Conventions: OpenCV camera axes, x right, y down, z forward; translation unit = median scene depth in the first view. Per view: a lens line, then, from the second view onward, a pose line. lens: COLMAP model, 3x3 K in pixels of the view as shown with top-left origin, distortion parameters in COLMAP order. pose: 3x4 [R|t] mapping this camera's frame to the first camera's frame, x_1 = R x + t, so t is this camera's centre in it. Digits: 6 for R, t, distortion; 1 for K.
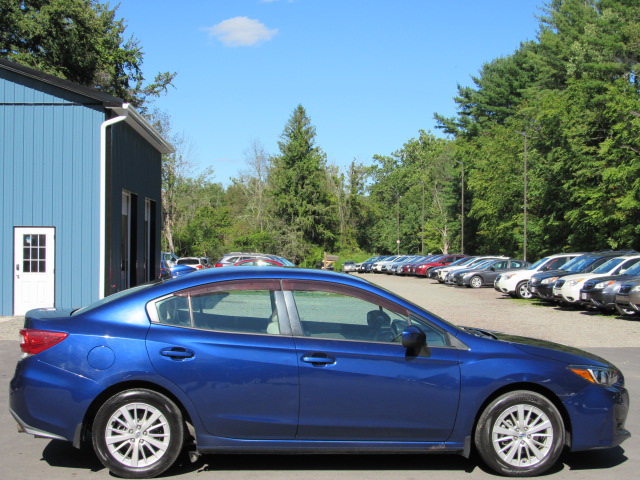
lens RADIAL K [[1006.3, 0, 310.8], [0, 1006.3, 278.6], [0, 0, 1]] dist [-0.097523, 0.000000]
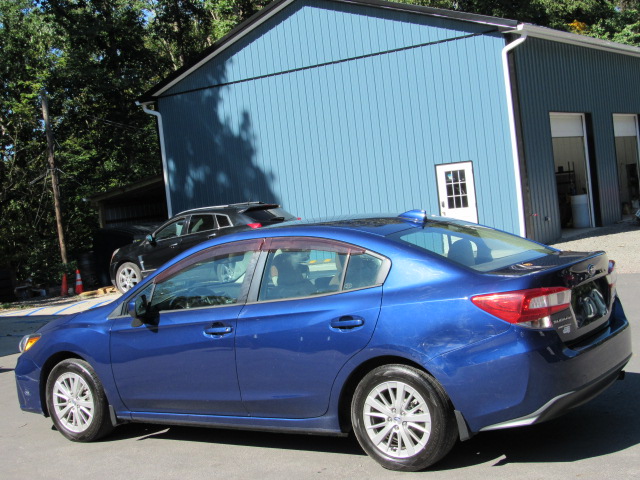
lens RADIAL K [[1006.3, 0, 307.3], [0, 1006.3, 233.9], [0, 0, 1]] dist [-0.097523, 0.000000]
pose [[0.787924, -0.067086, -0.612107, 0.127078], [0.091235, 0.995795, 0.008304, -0.001461], [0.608976, -0.062389, 0.790731, 0.059103]]
